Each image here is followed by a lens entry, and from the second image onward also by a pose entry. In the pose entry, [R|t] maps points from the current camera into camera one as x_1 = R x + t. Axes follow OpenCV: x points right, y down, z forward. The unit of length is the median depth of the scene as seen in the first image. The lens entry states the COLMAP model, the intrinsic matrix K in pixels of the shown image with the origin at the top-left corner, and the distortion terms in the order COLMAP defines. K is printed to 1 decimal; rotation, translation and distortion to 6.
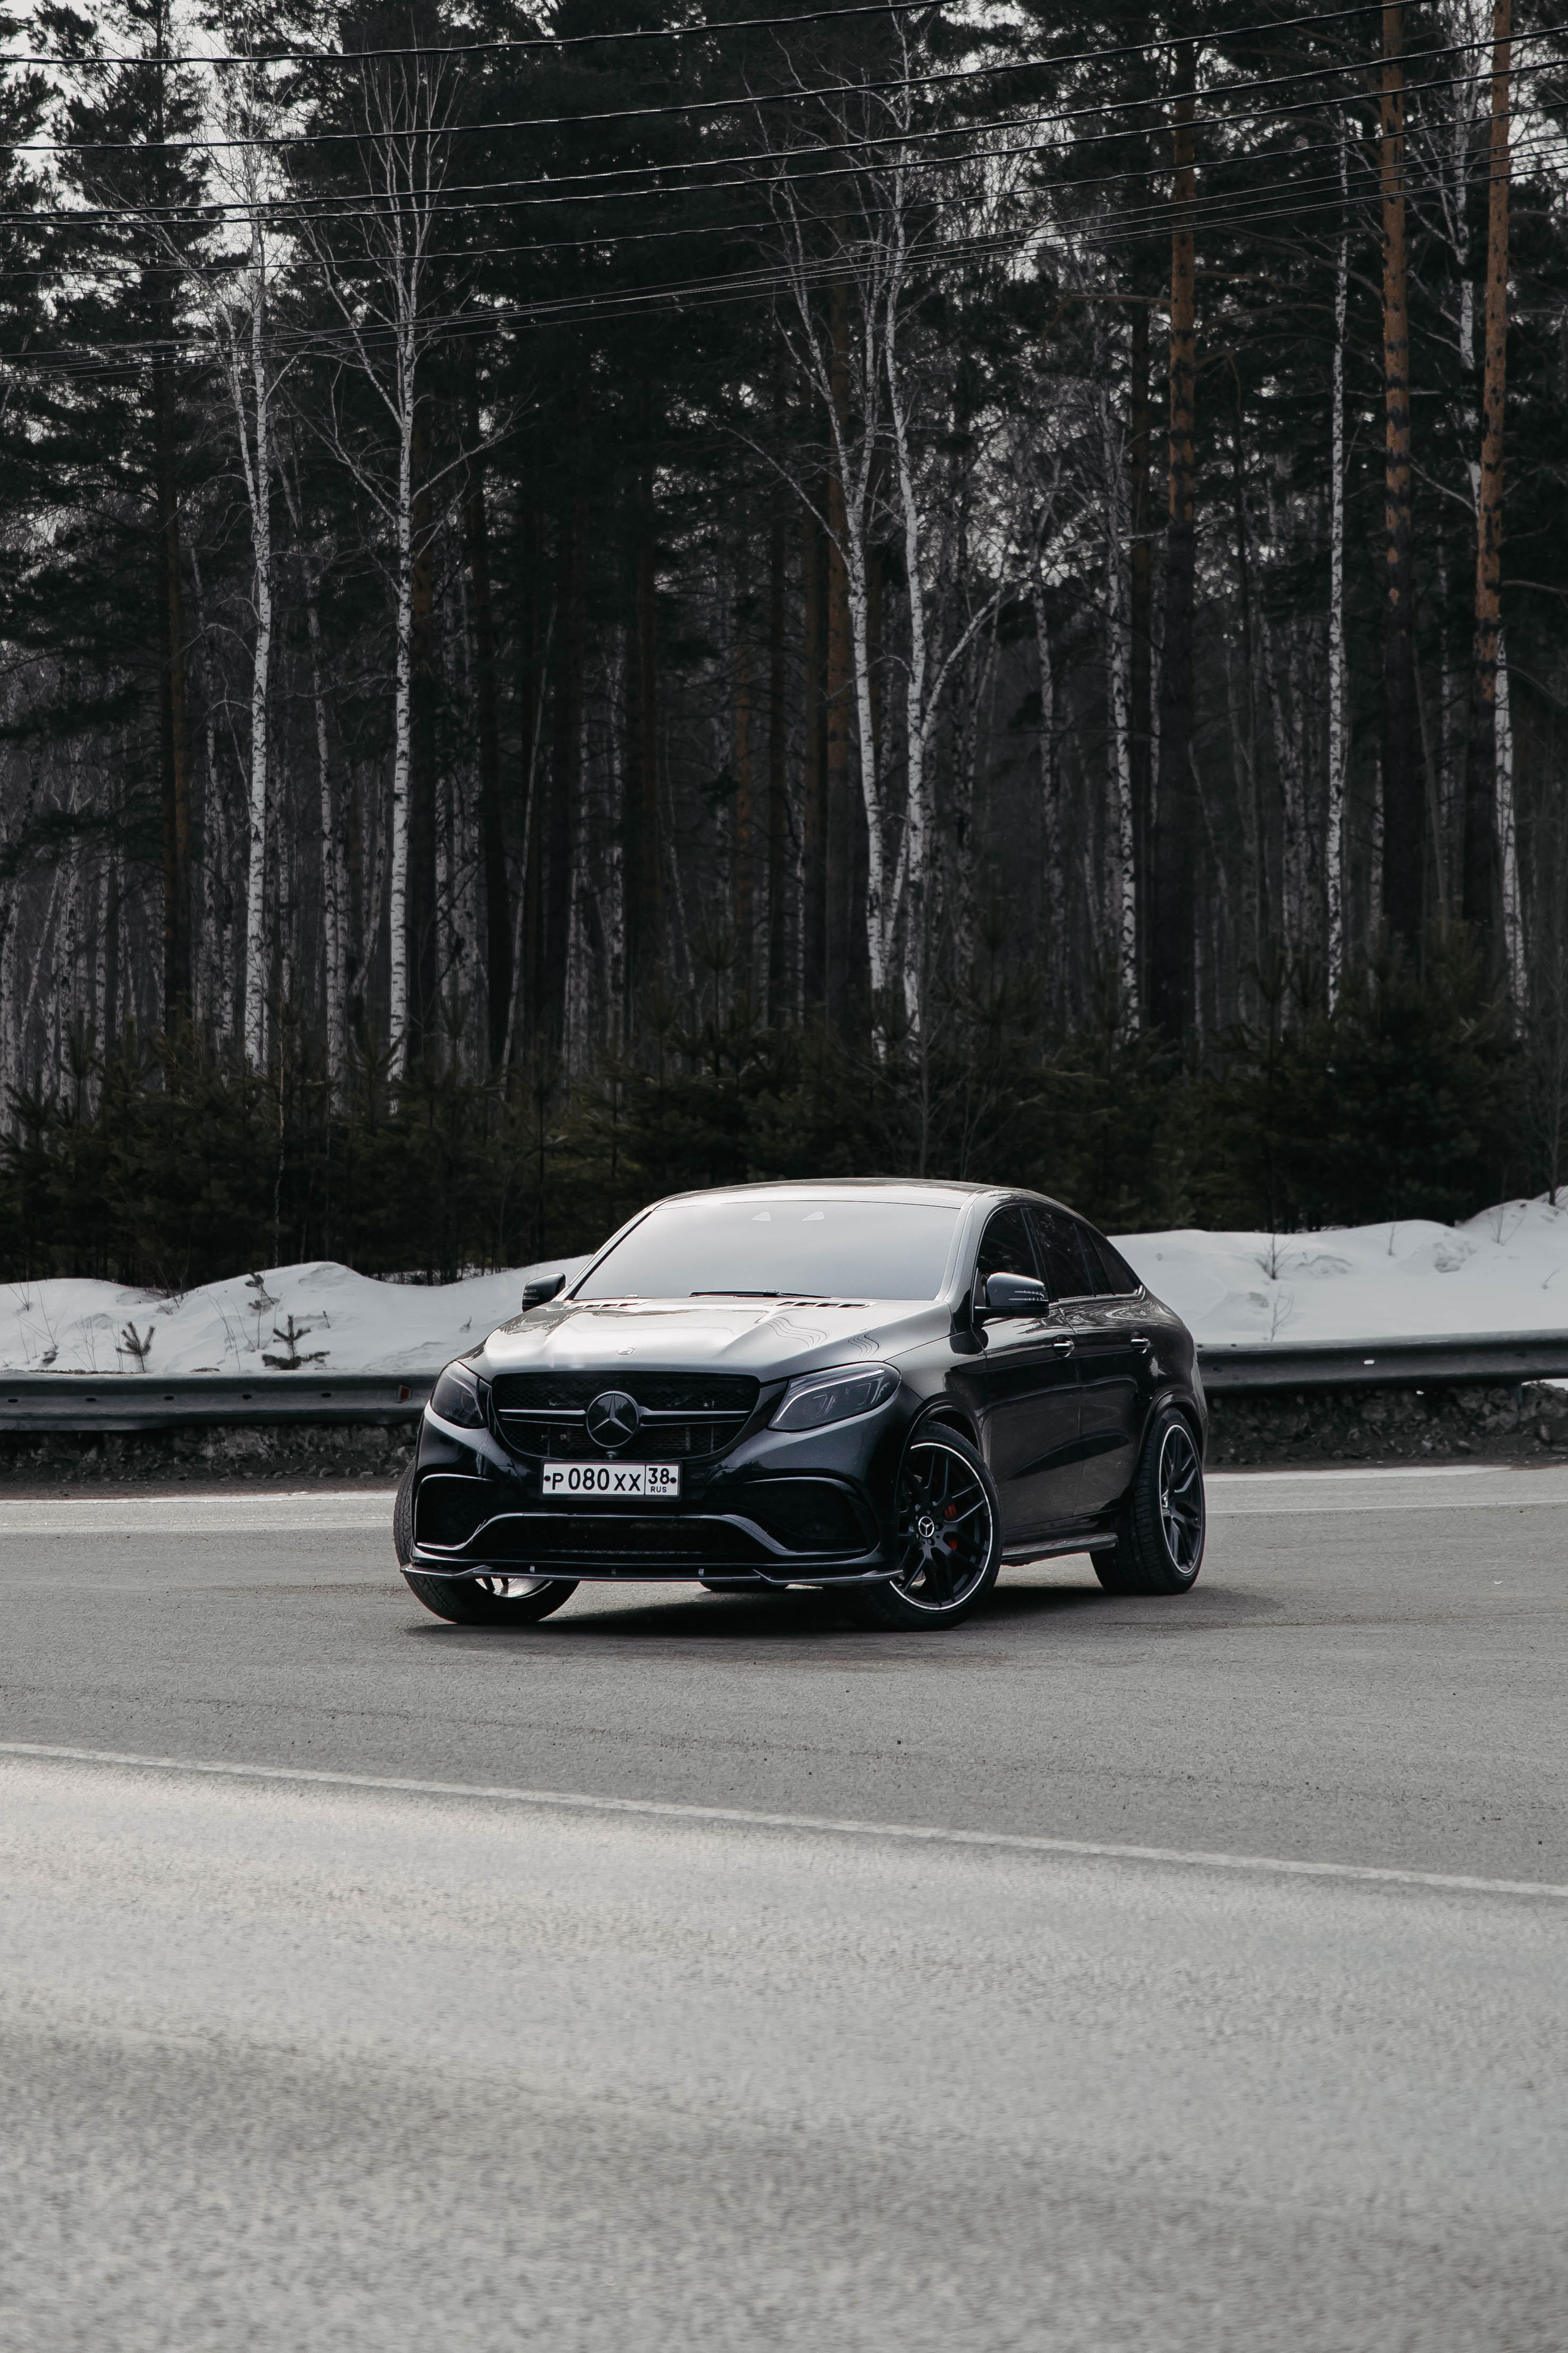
lens RADIAL K [[4386.7, 0, 781.1], [0, 4386.7, 1178.1], [0, 0, 1]] dist [0.154943, 0.000000]
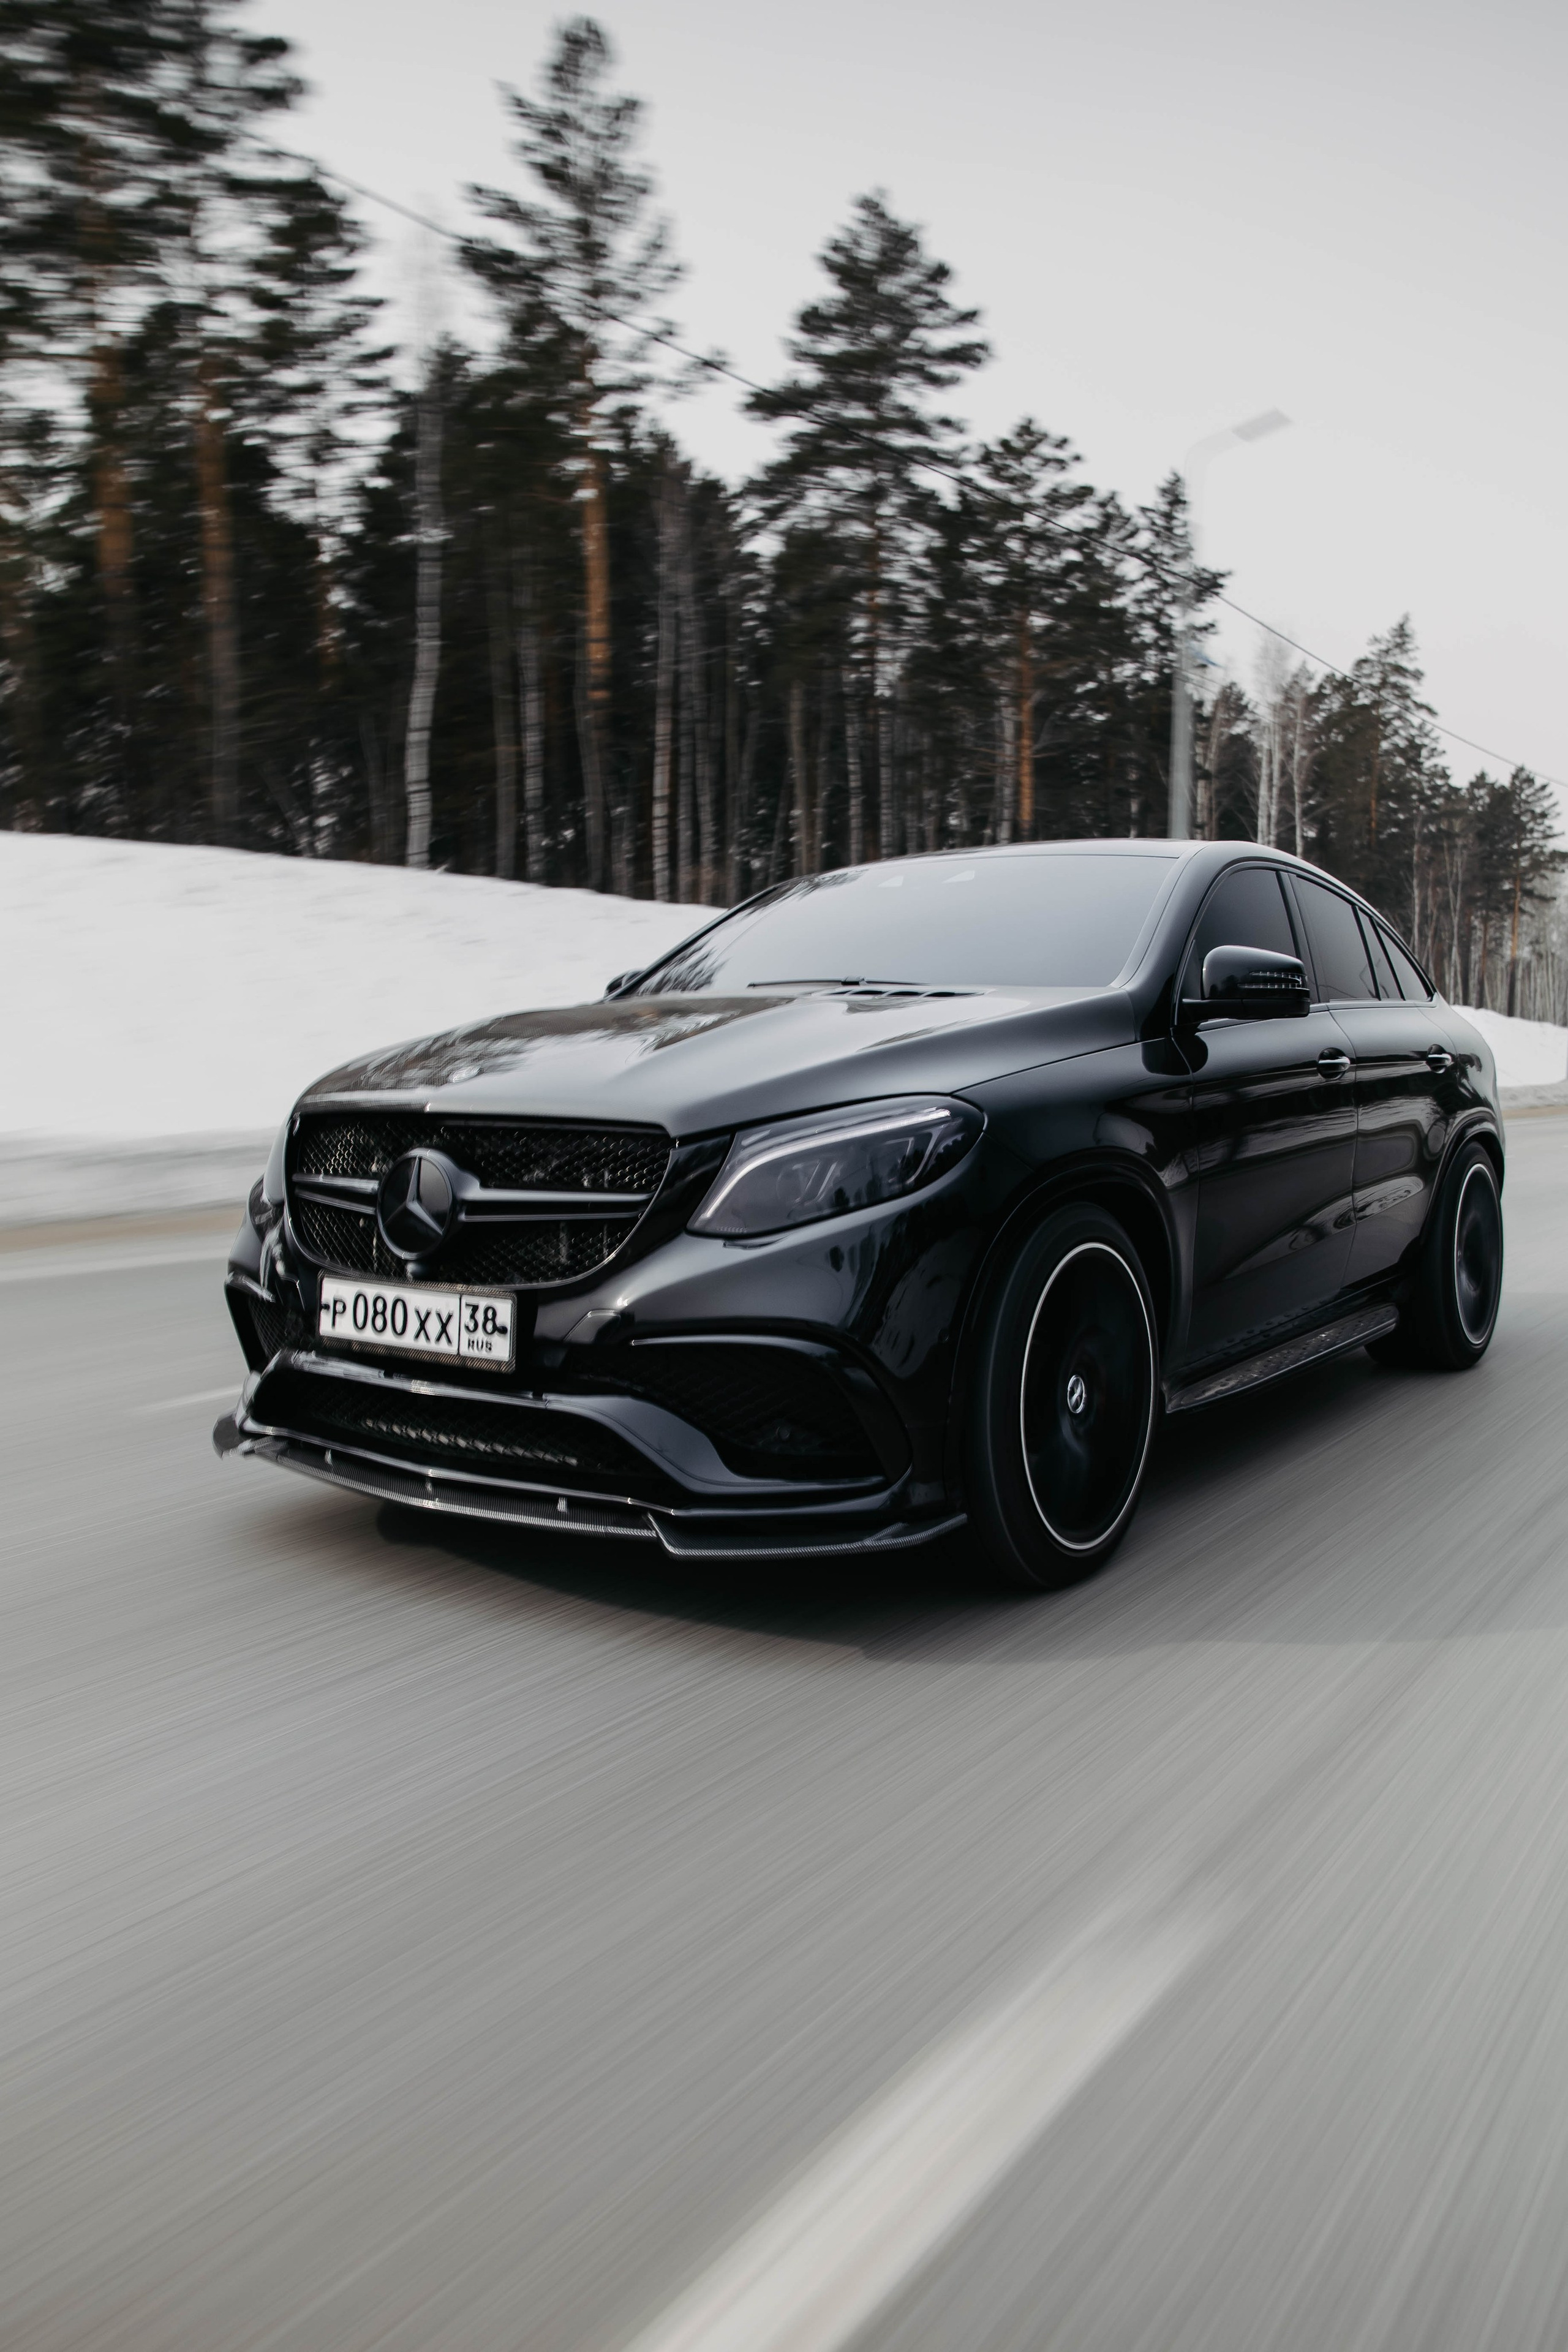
lens RADIAL K [[1591.7, 0, 752.2], [0, 1591.7, 1217.5], [0, 0, 1]] dist [-0.007157, 0.004870]
pose [[0.958408, 0.019893, -0.284708, 0.054888], [0.017585, 0.991556, 0.128480, 0.032706], [0.284859, -0.128143, 0.949966, 0.831001]]
